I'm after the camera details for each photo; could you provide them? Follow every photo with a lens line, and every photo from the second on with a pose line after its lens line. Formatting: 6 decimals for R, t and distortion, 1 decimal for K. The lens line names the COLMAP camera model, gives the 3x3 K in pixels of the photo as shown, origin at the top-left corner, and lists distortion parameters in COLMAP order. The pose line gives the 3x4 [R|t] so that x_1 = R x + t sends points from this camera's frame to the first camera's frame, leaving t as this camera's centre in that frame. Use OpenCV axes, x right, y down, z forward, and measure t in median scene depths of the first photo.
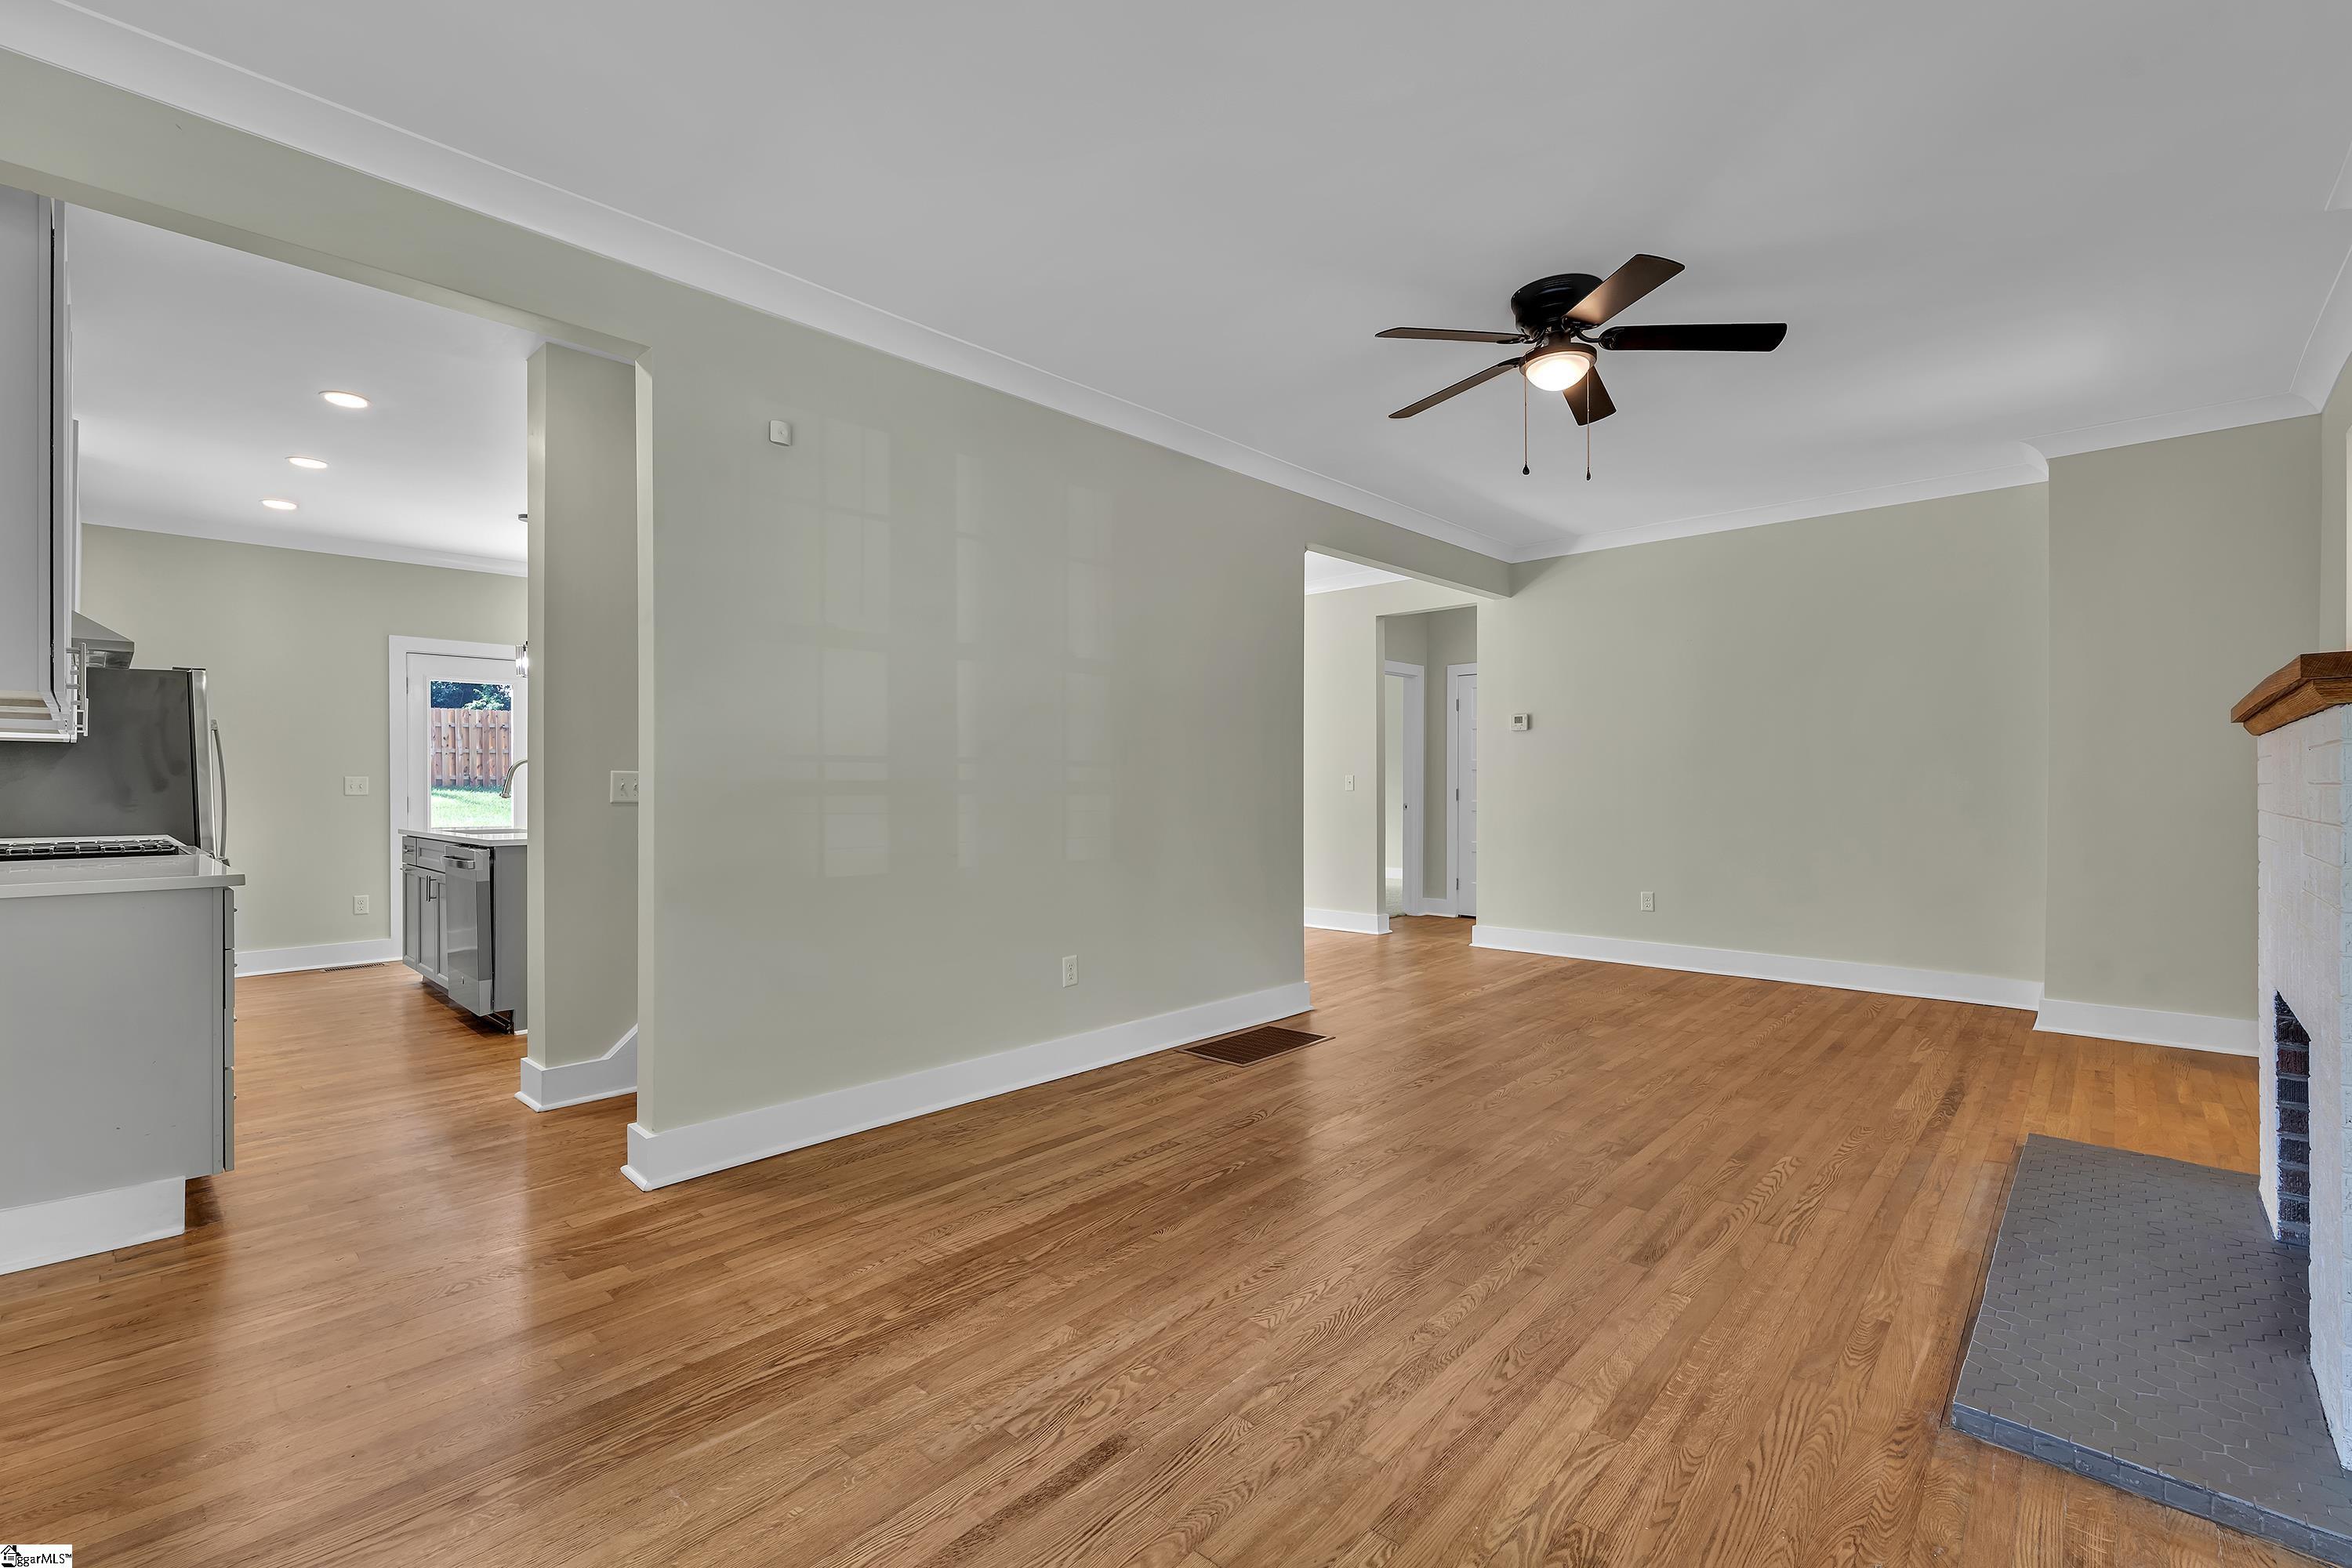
lens RADIAL K [[1035.9, 0, 1178.3], [0, 1035.9, 782.9], [0, 0, 1]] dist [-0.010912, -0.000355]
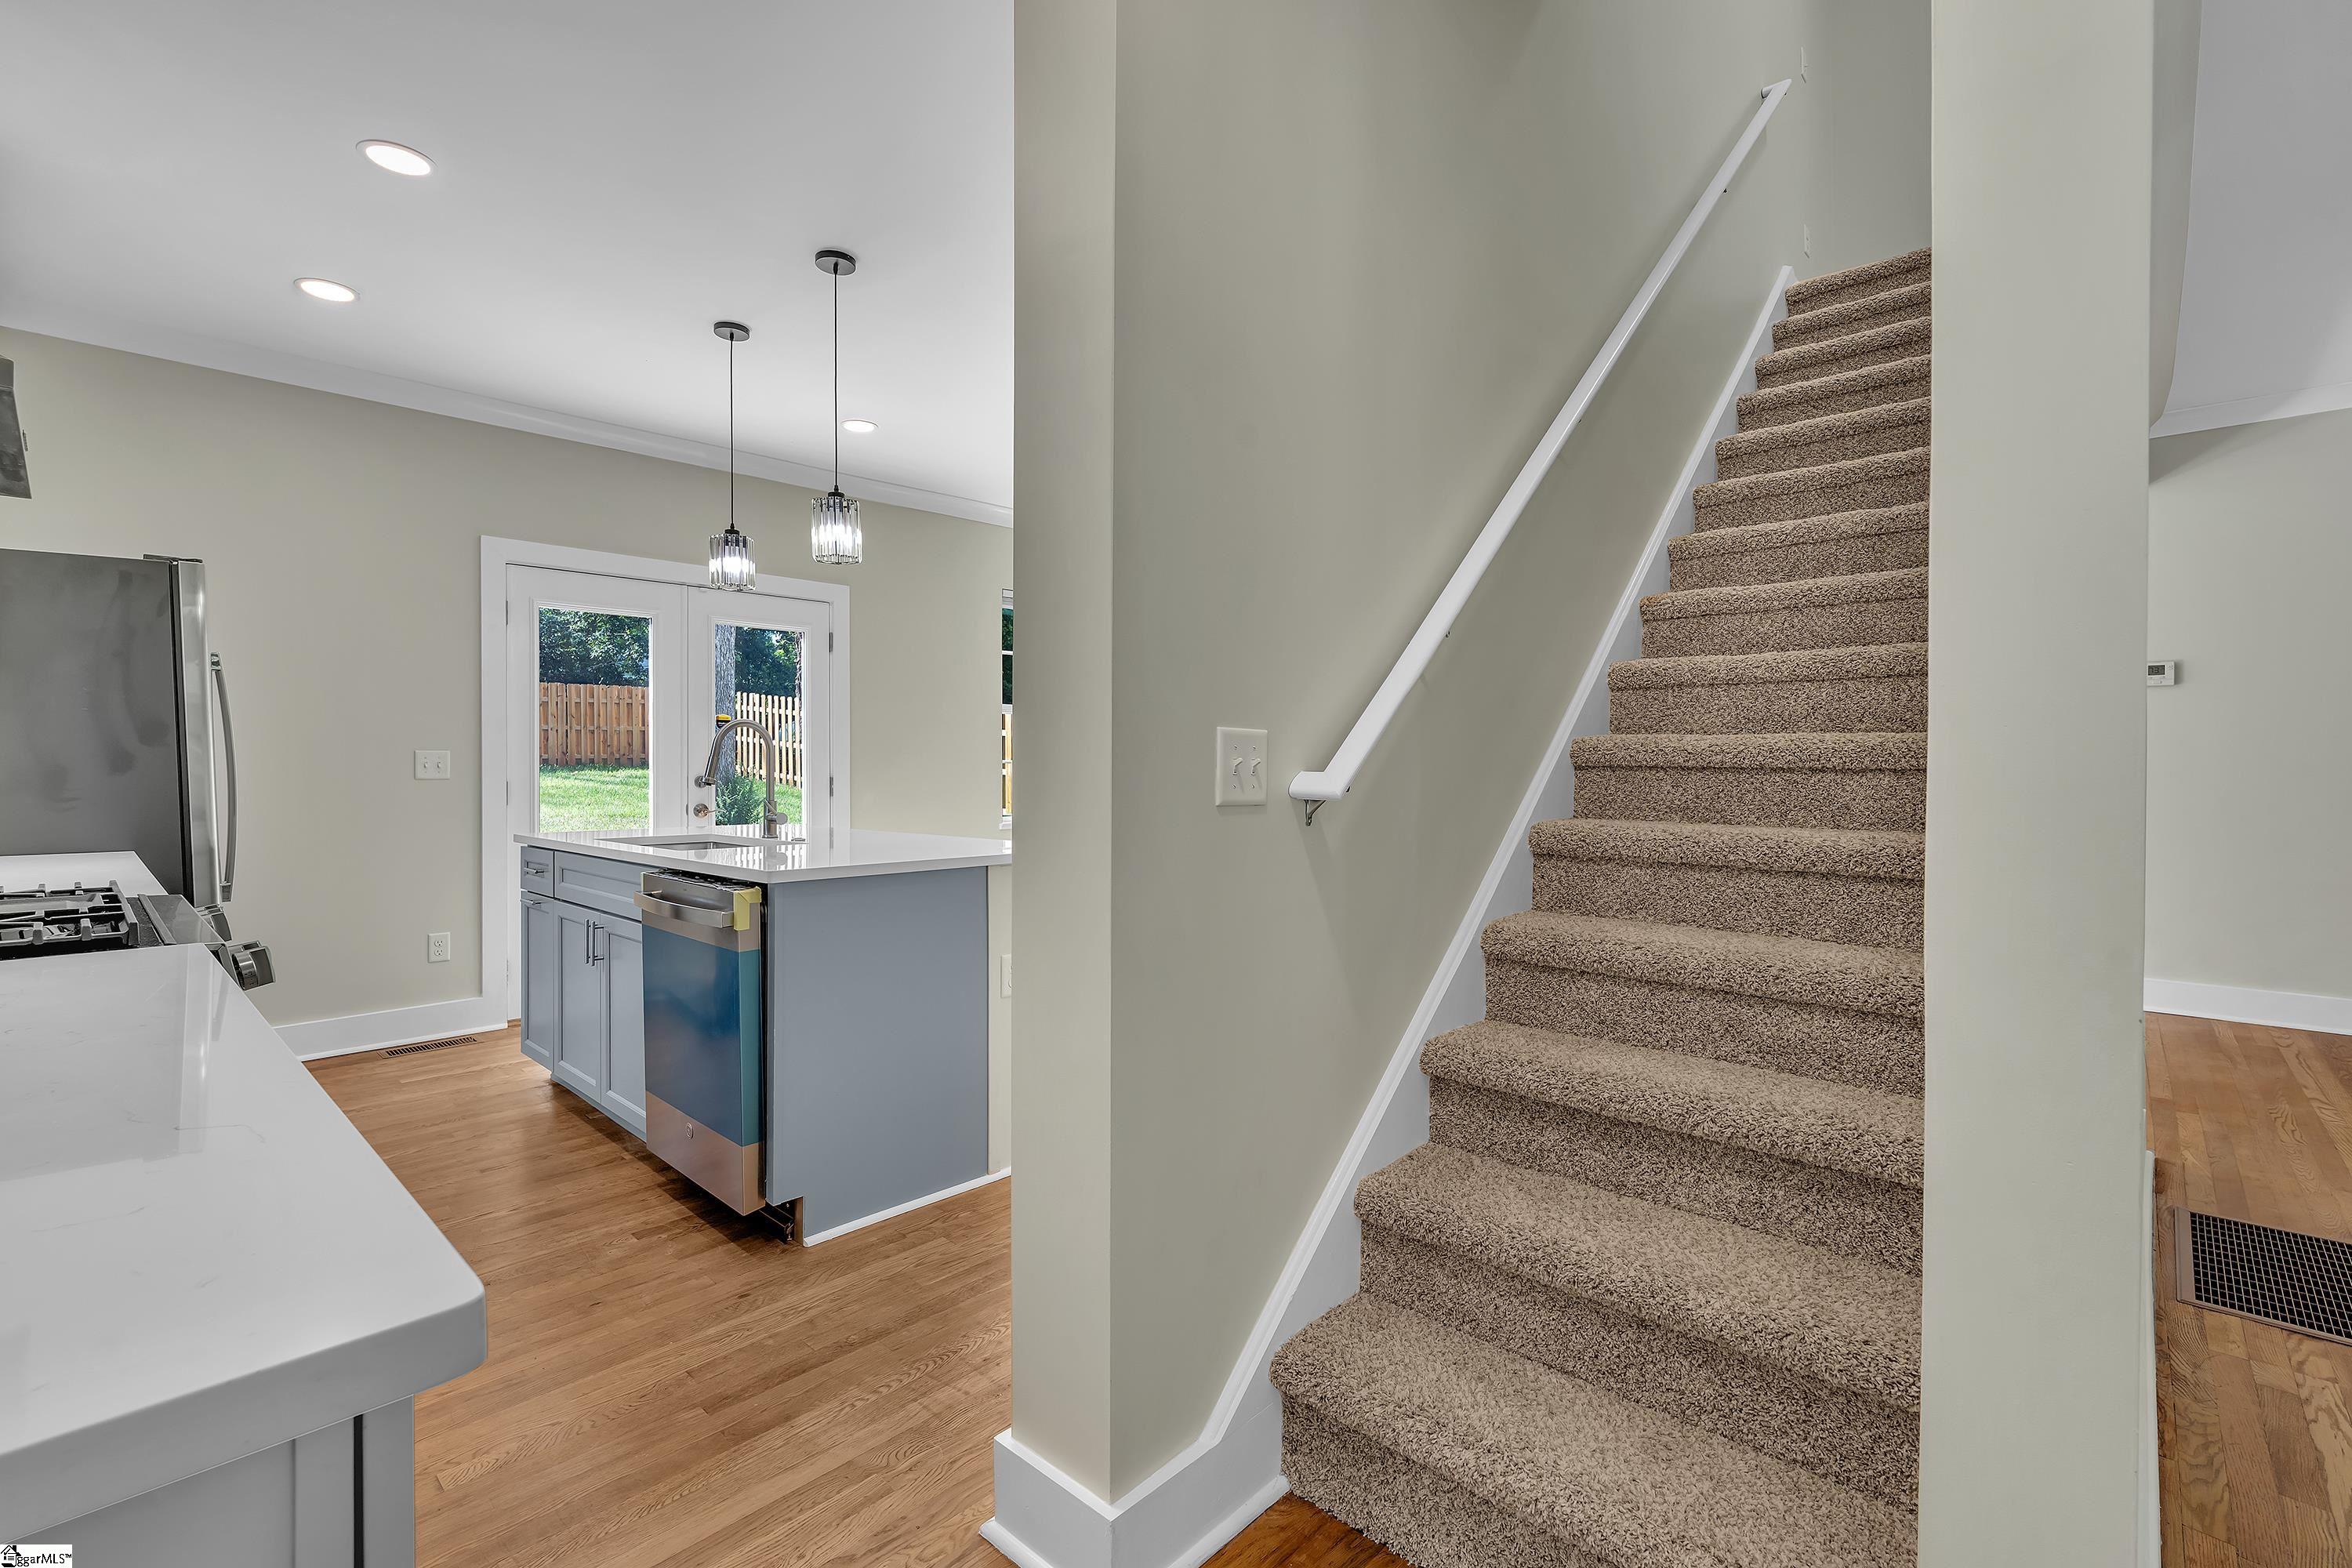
lens RADIAL K [[1035.9, 0, 1171.6], [0, 1035.9, 766.3], [0, 0, 1]] dist [-0.010912, -0.000355]
pose [[0.999999, 0.001159, -0.000075, -0.526097], [-0.001159, 0.999999, 0.000794, 0.003329], [0.000076, -0.000794, 1.000000, 0.551979]]
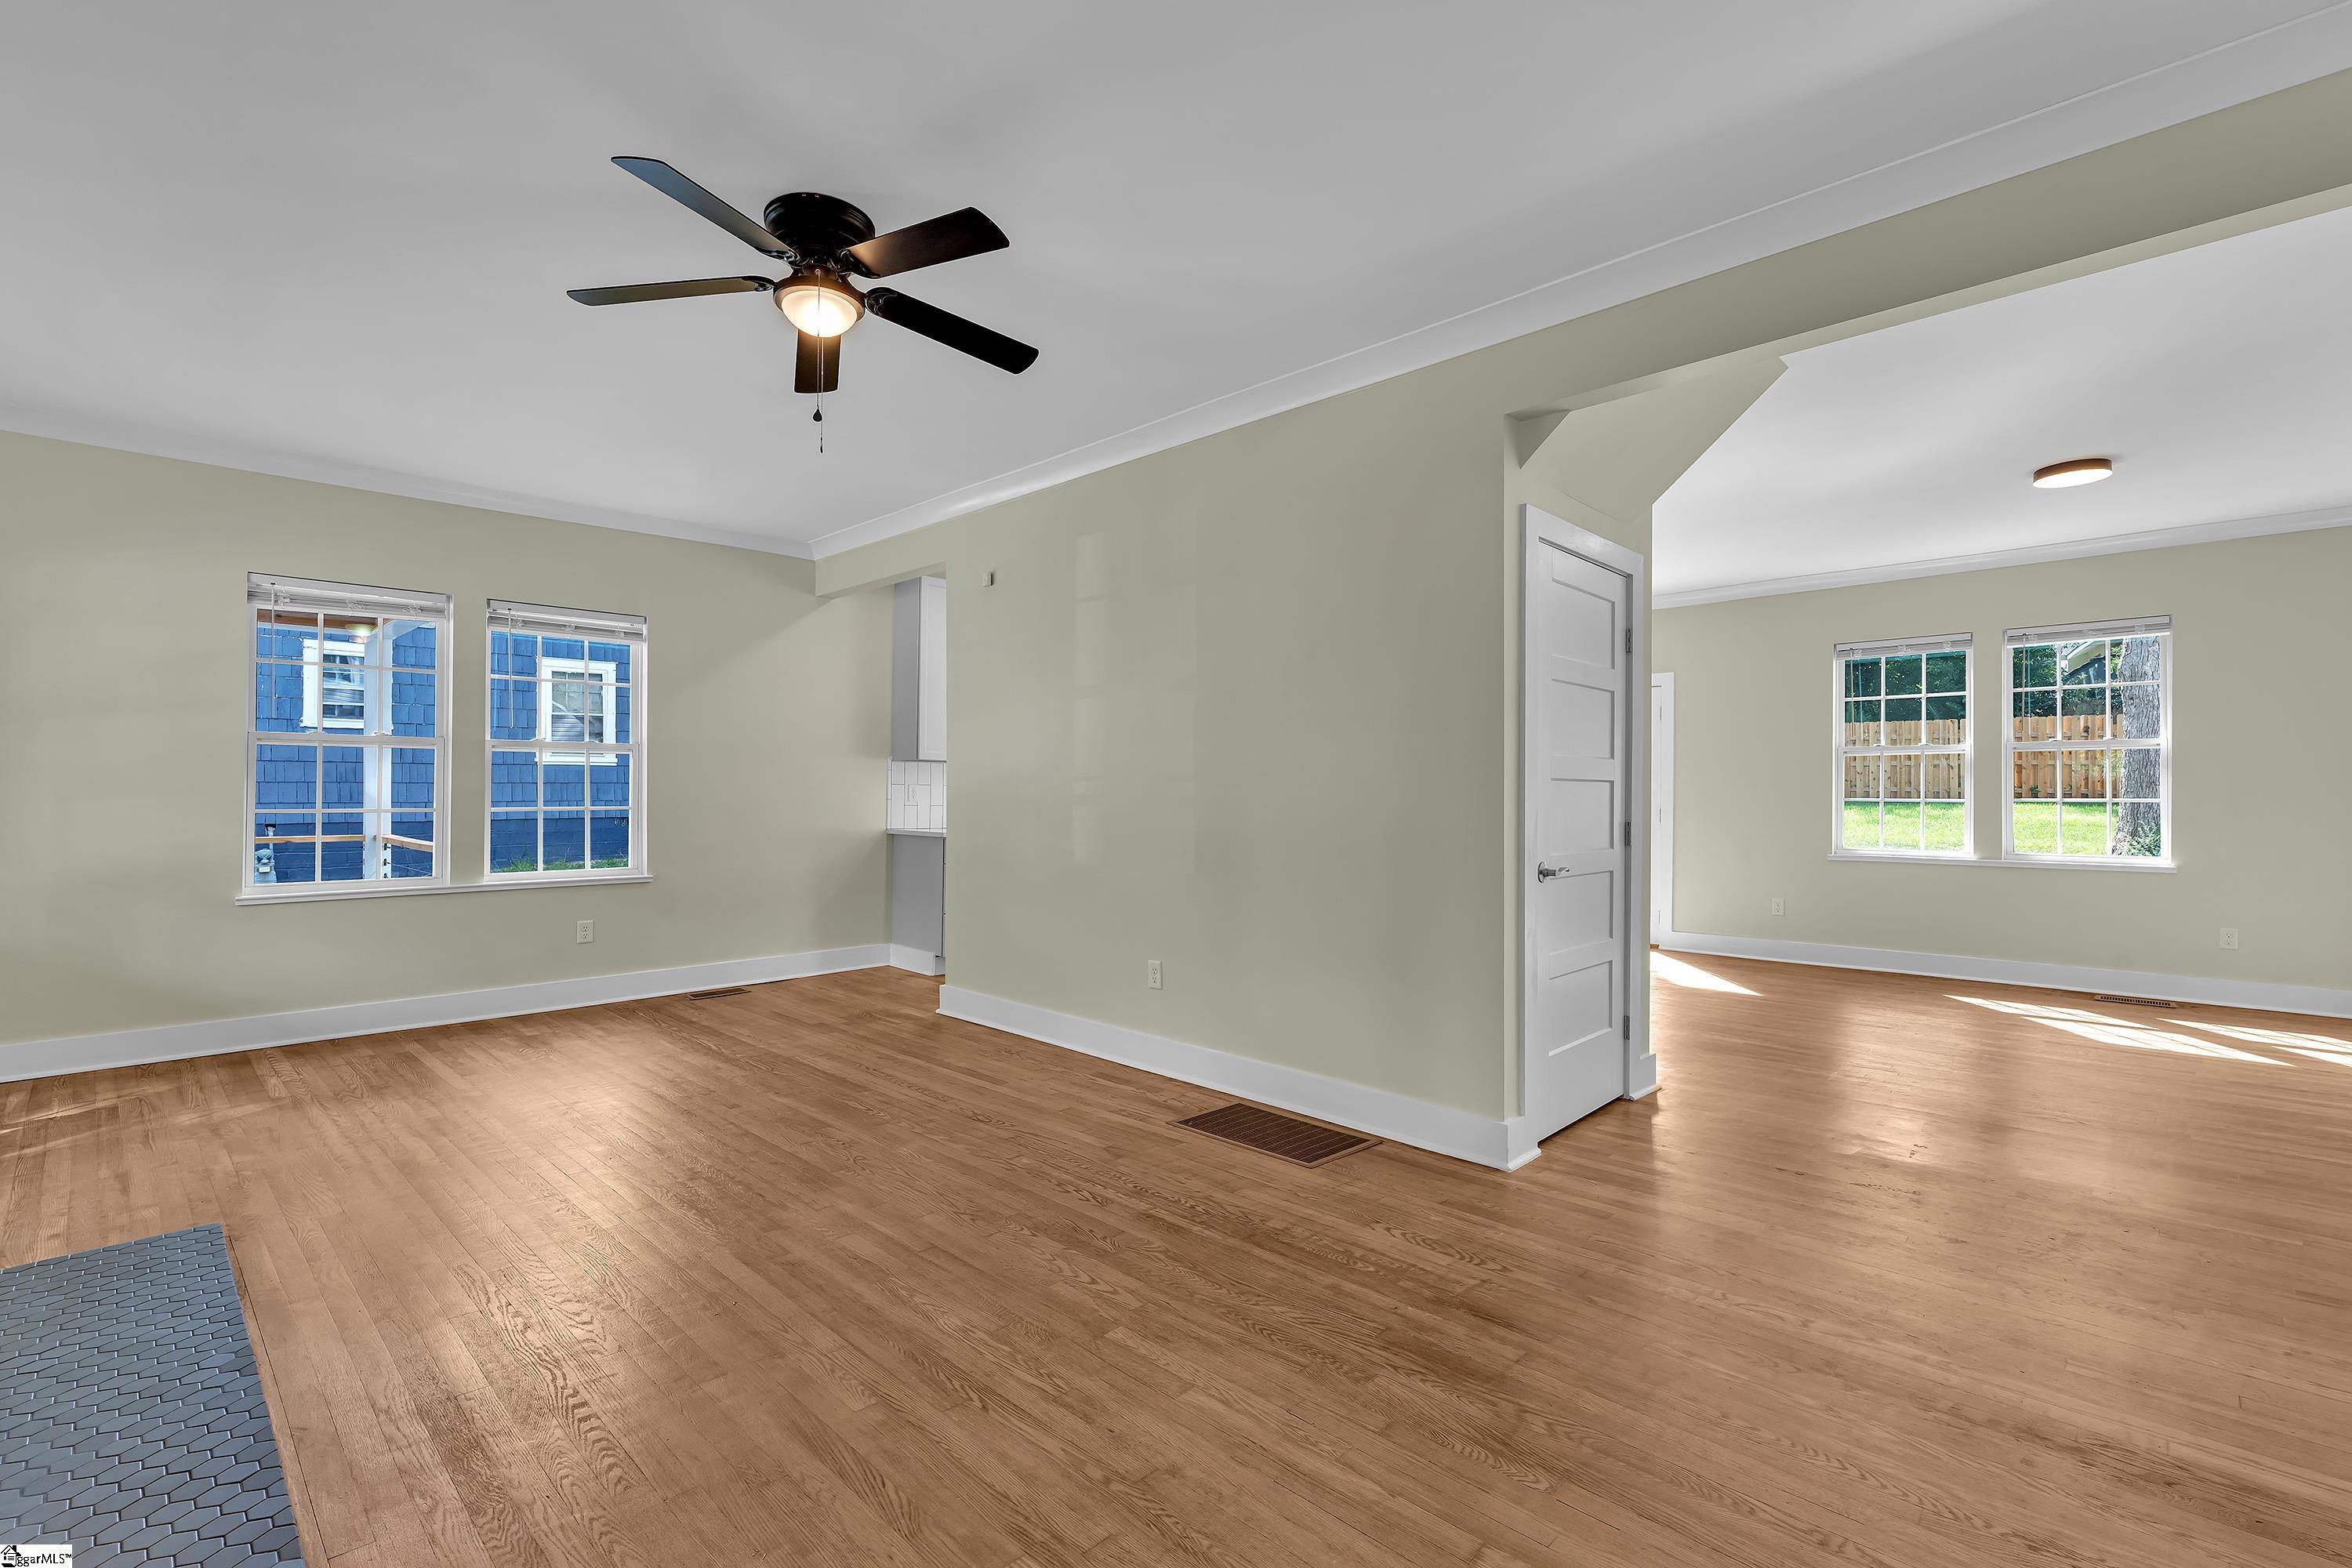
lens RADIAL K [[1035.9, 0, 1173.7], [0, 1035.9, 791.3], [0, 0, 1]] dist [-0.010912, -0.000355]
pose [[-0.018935, -0.000929, -0.999820, 0.945231], [-0.012024, 0.999927, -0.000701, -0.003475], [0.999748, 0.012008, -0.018945, 1.034227]]
